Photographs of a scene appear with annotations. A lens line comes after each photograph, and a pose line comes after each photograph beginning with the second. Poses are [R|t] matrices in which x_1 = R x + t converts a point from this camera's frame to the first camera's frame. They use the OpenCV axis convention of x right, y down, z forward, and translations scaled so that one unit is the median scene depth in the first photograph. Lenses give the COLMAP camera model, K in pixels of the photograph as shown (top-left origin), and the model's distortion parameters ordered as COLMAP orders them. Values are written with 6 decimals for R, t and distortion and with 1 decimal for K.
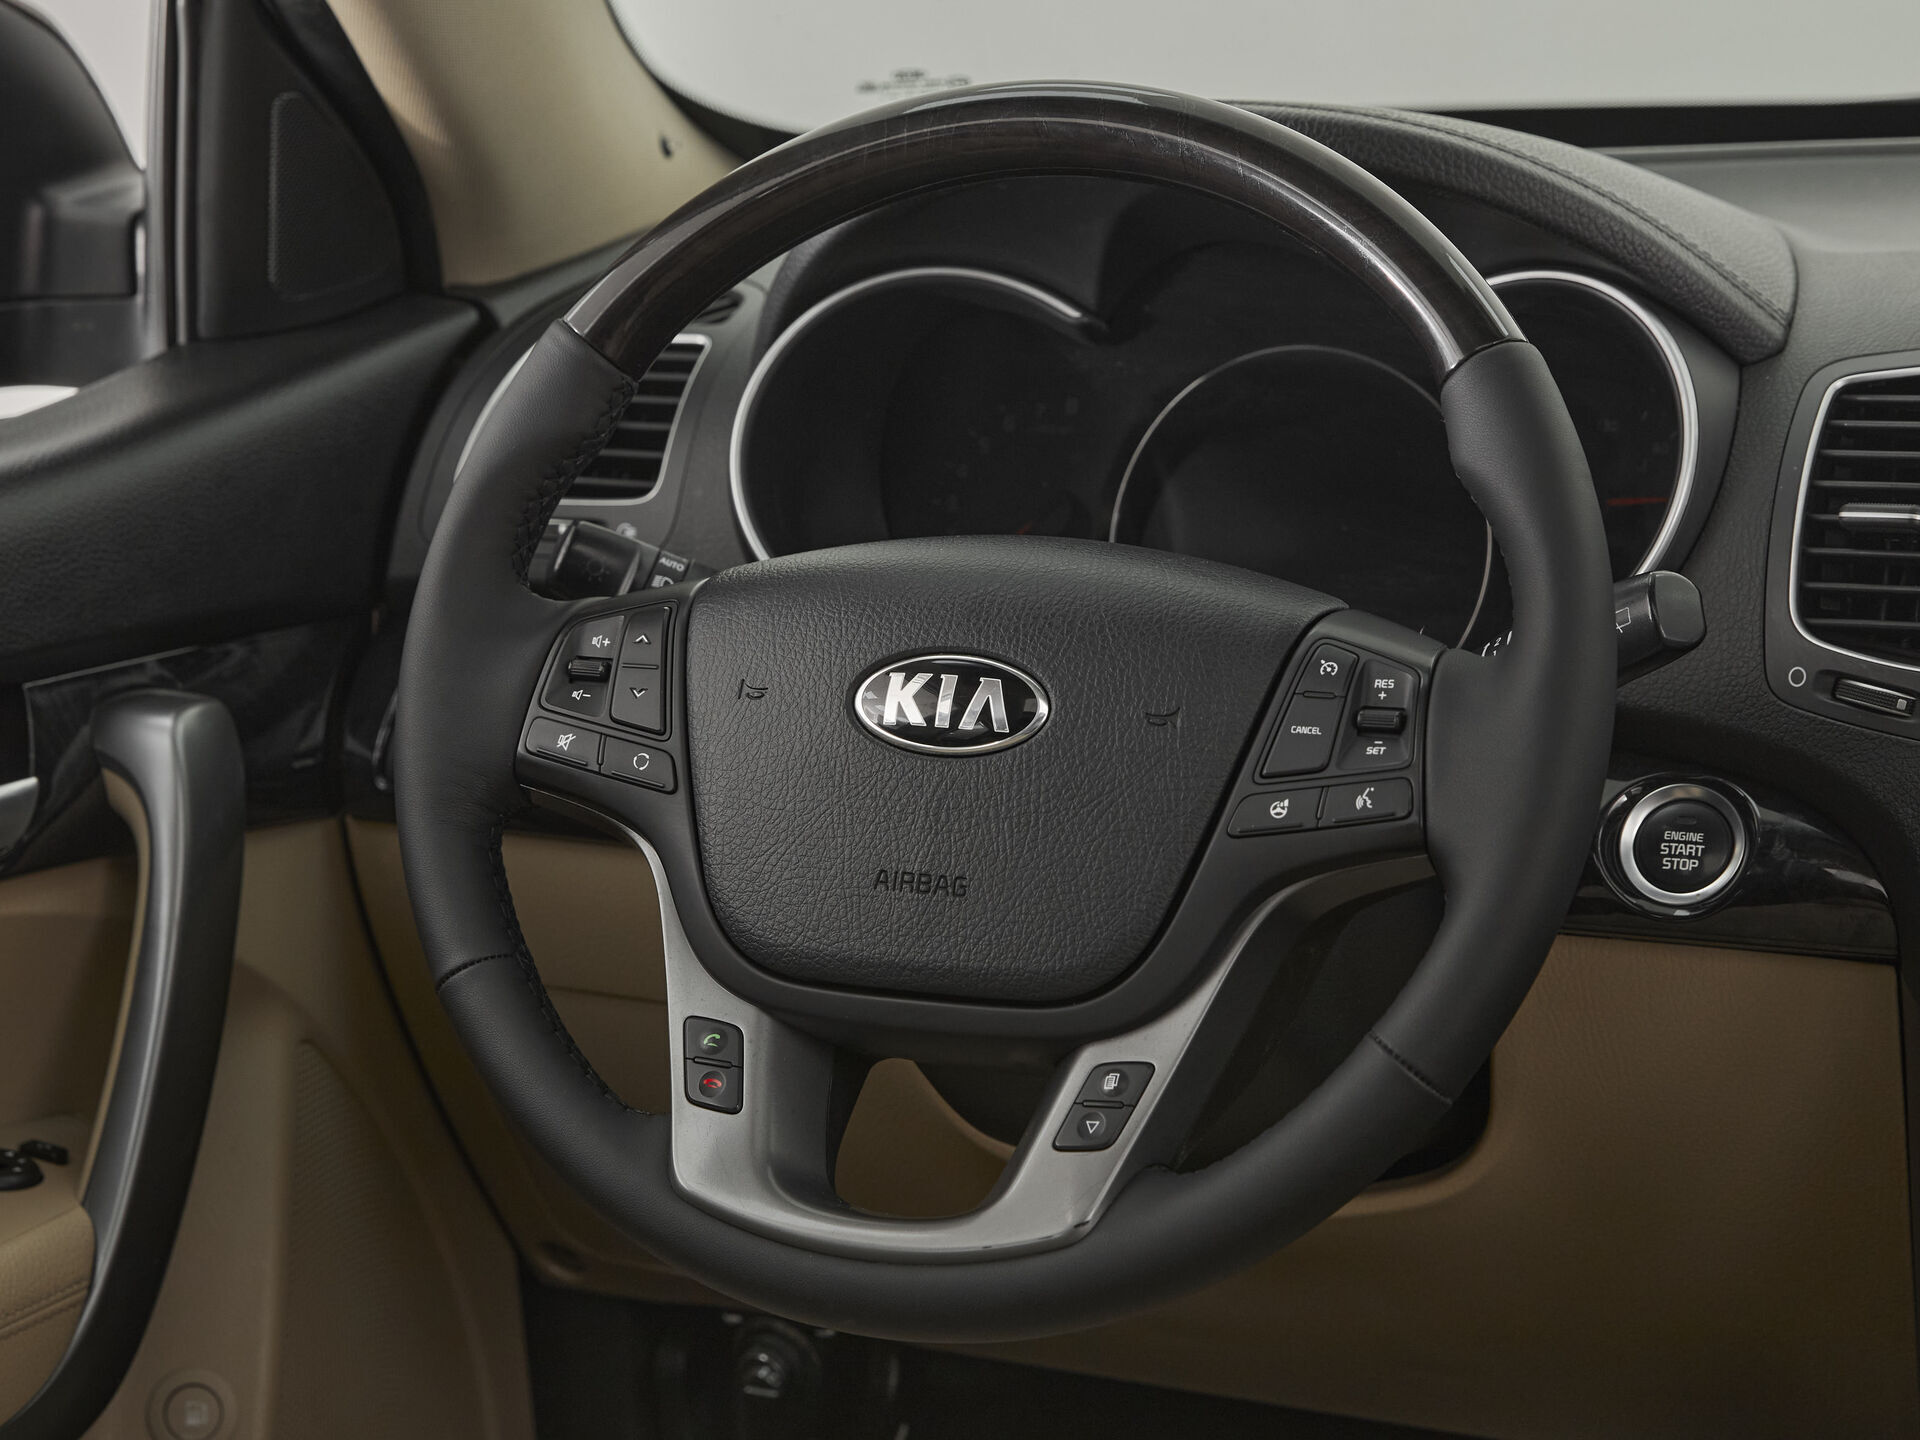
lens RADIAL K [[4059.3, 0, 929.1], [0, 4059.3, 672.1], [0, 0, 1]] dist [-0.037625, 0.000000]
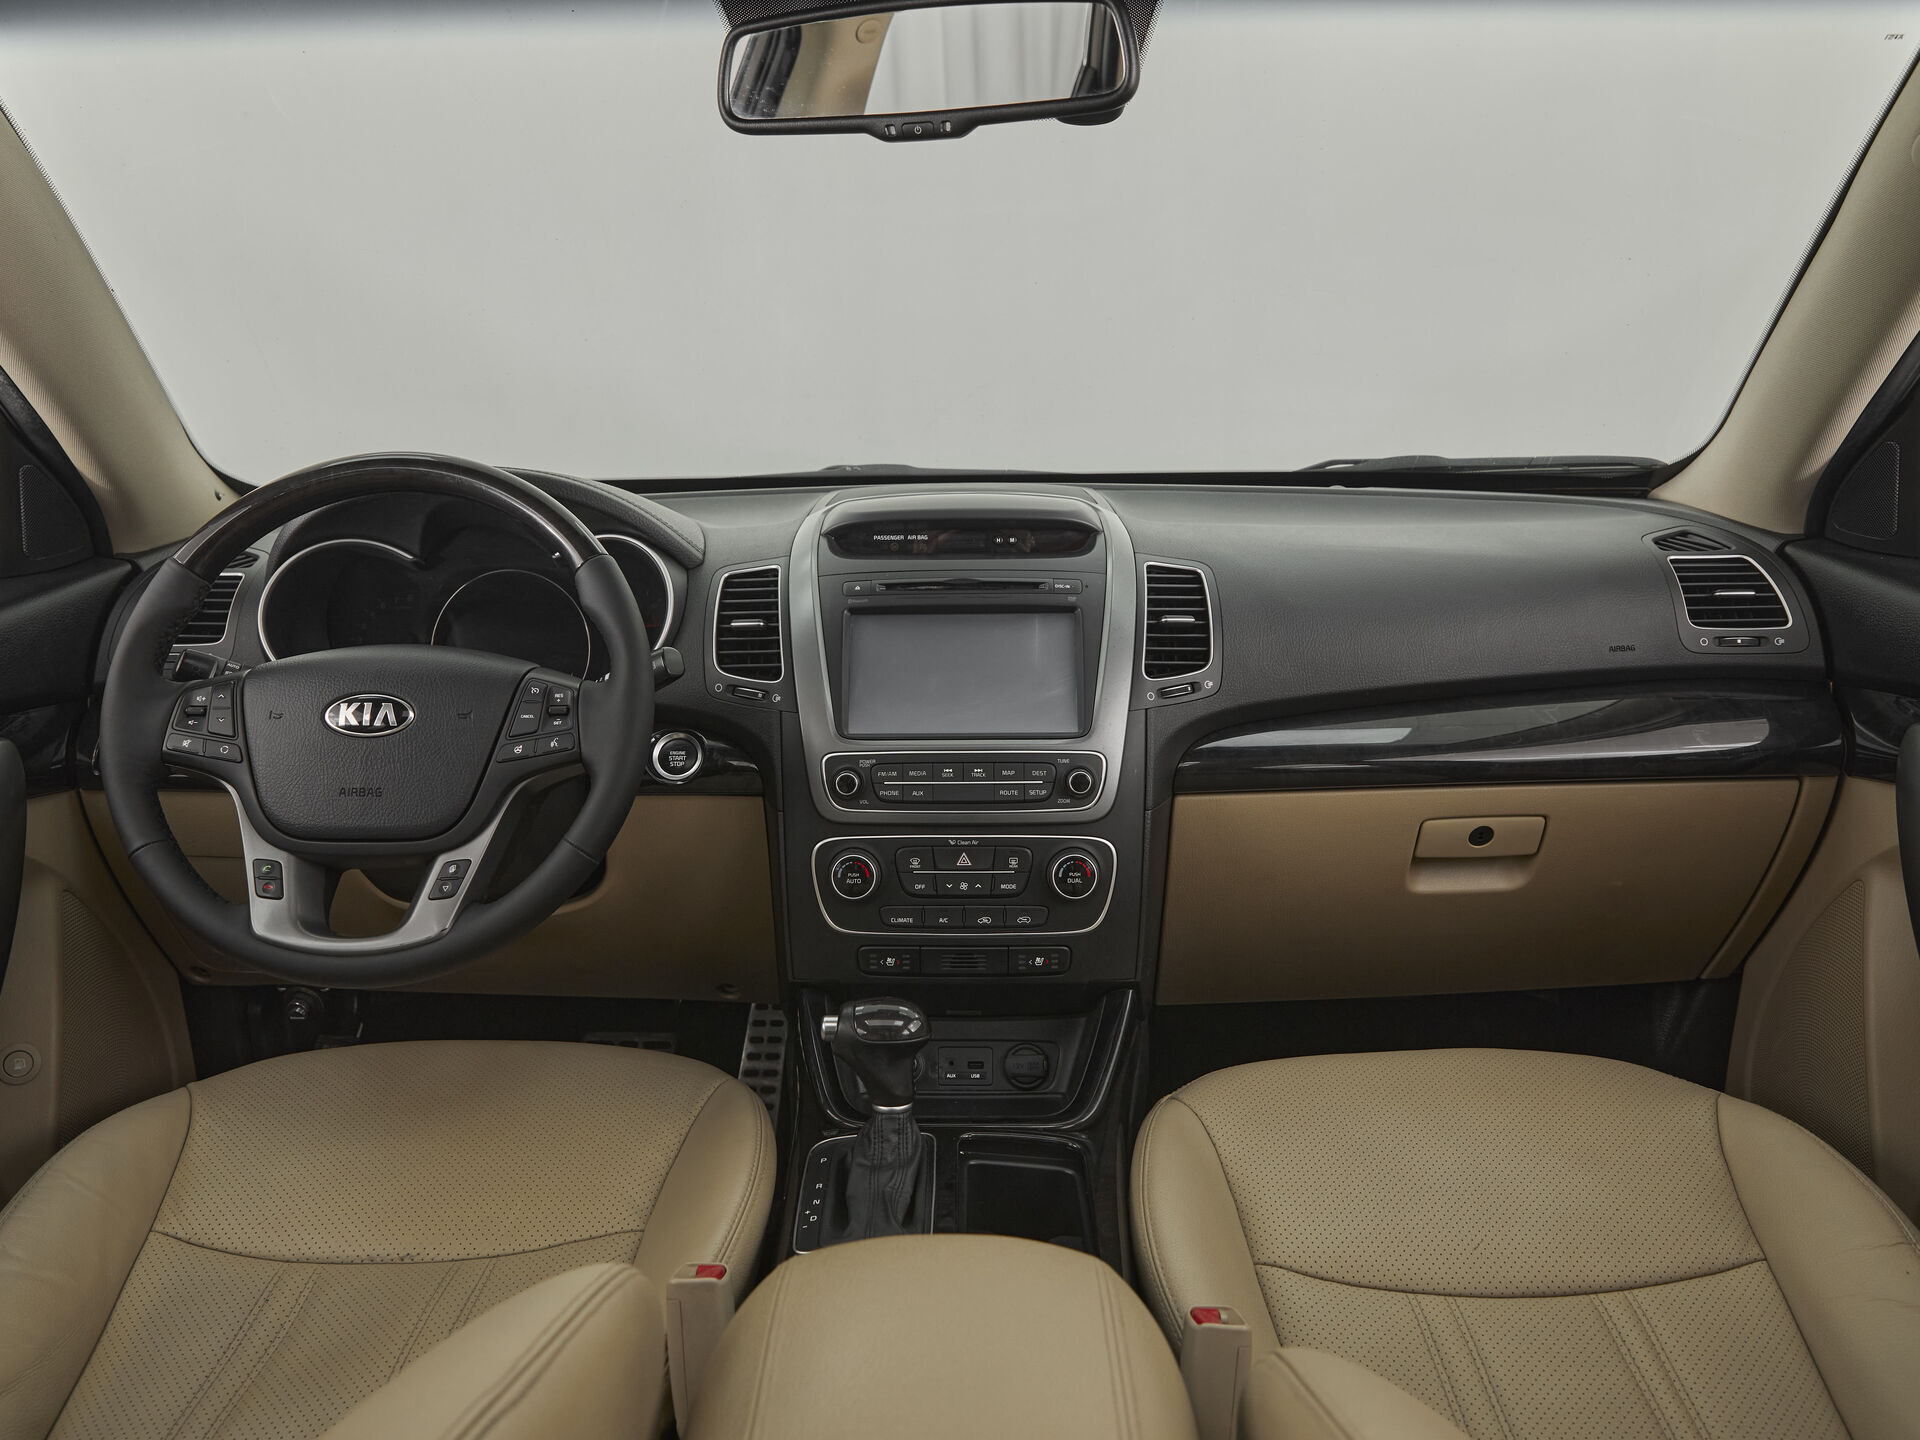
lens RADIAL K [[1425.9, 0, 932.4], [0, 1425.9, 722.8], [0, 0, 1]] dist [-0.012749, 0.006996]
pose [[0.921135, -0.059889, 0.384607, -0.010989], [0.058305, 0.998174, 0.015788, 0.017332], [-0.384851, 0.007882, 0.922945, 0.111701]]
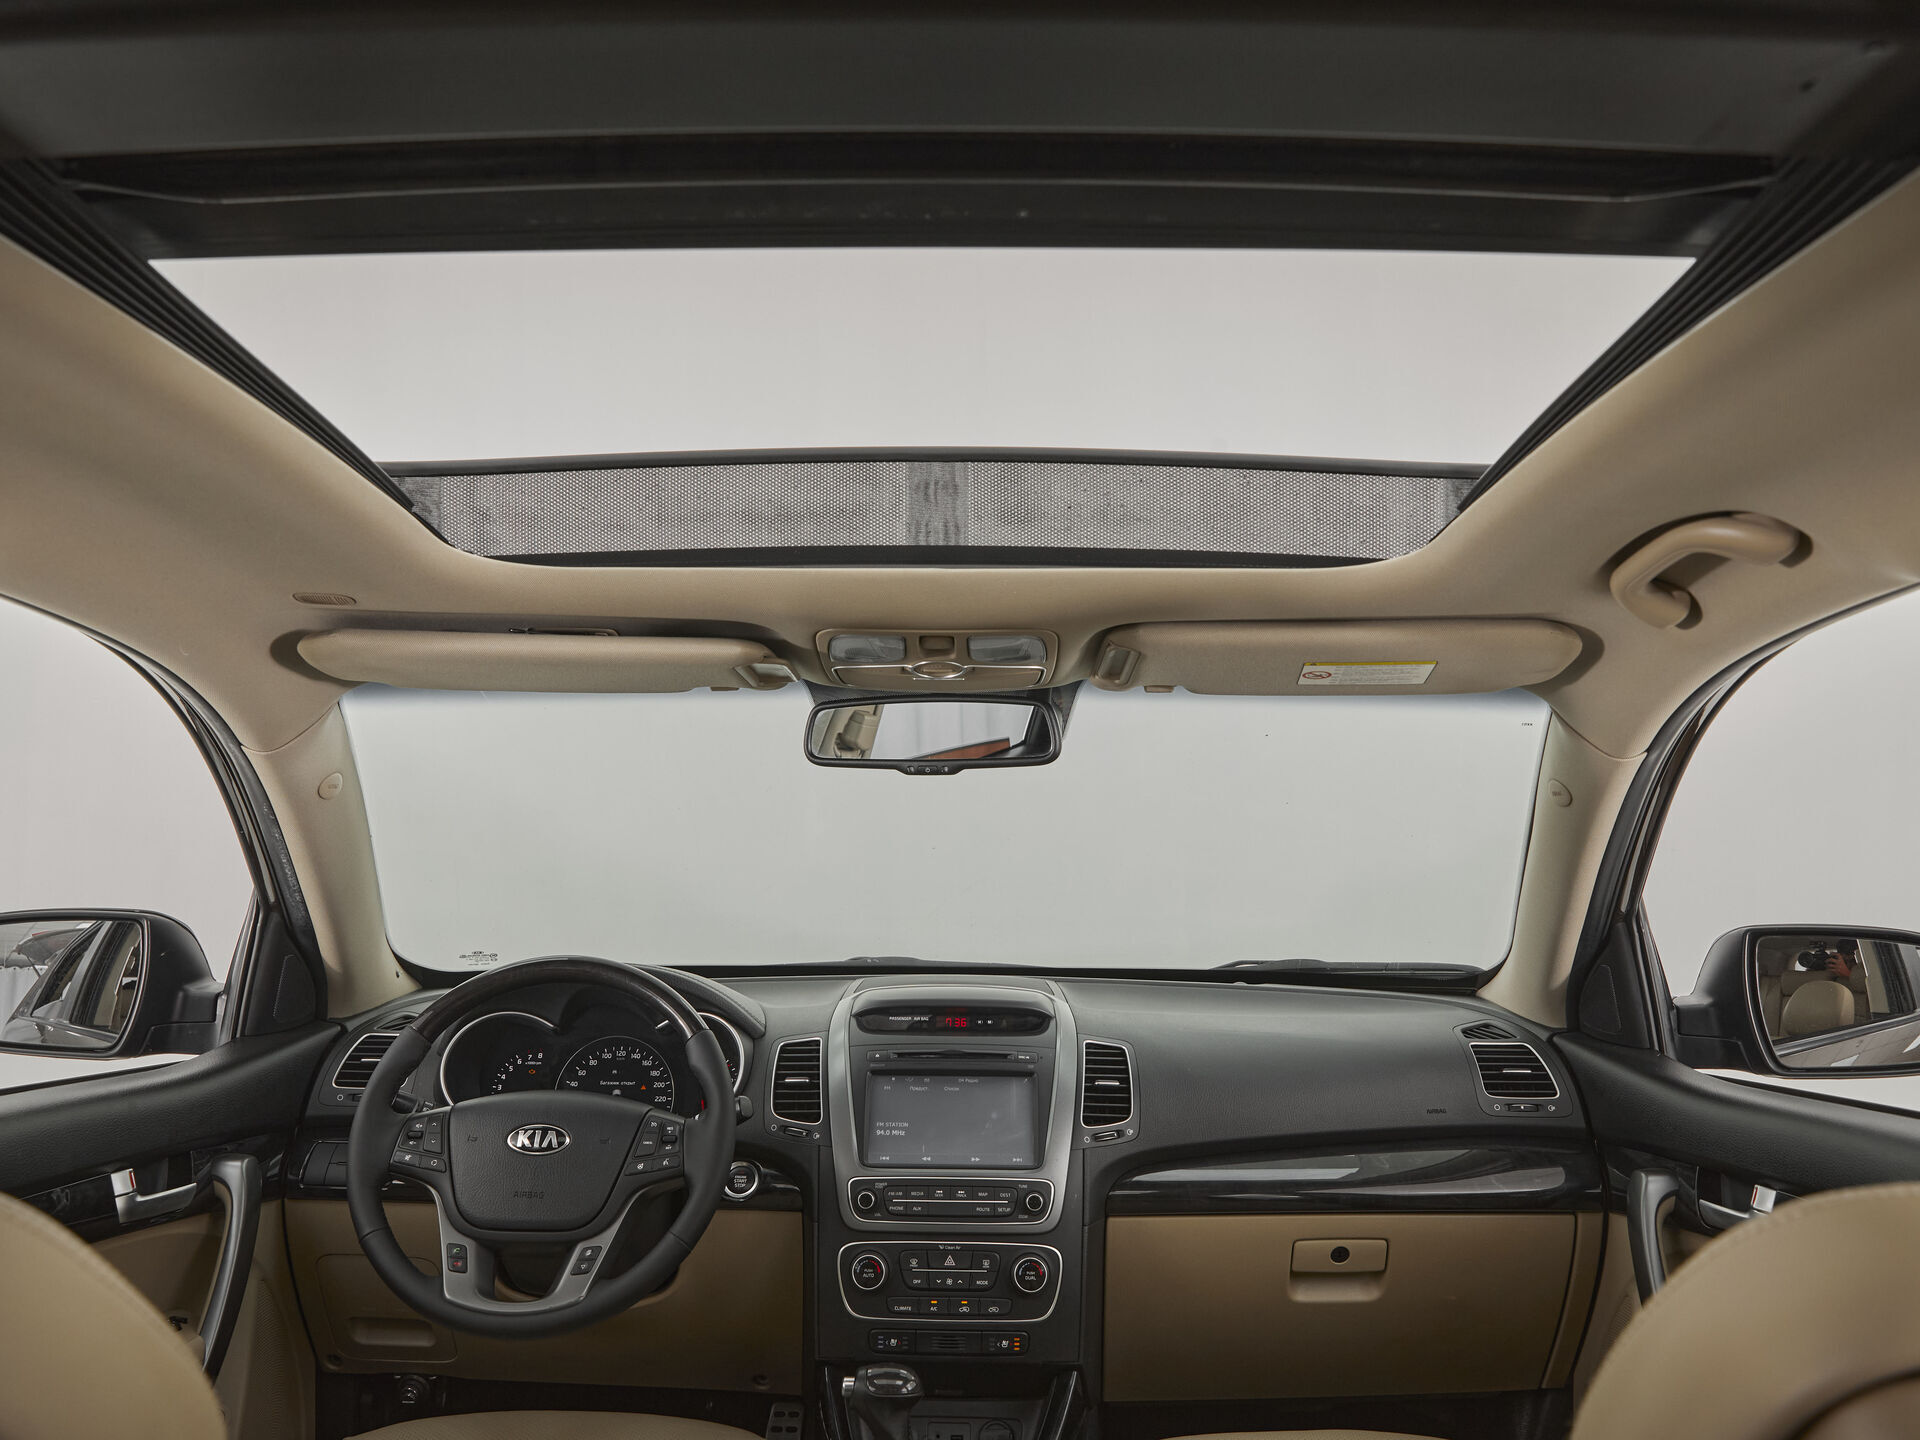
lens RADIAL K [[1470.0, 0, 945.1], [0, 1470.0, 727.6], [0, 0, 1]] dist [-0.003507, 0.020904]
pose [[0.918590, 0.078499, 0.387337, -0.176528], [0.039987, 0.956585, -0.288697, 0.044322], [-0.393183, 0.280683, 0.875571, -0.287466]]
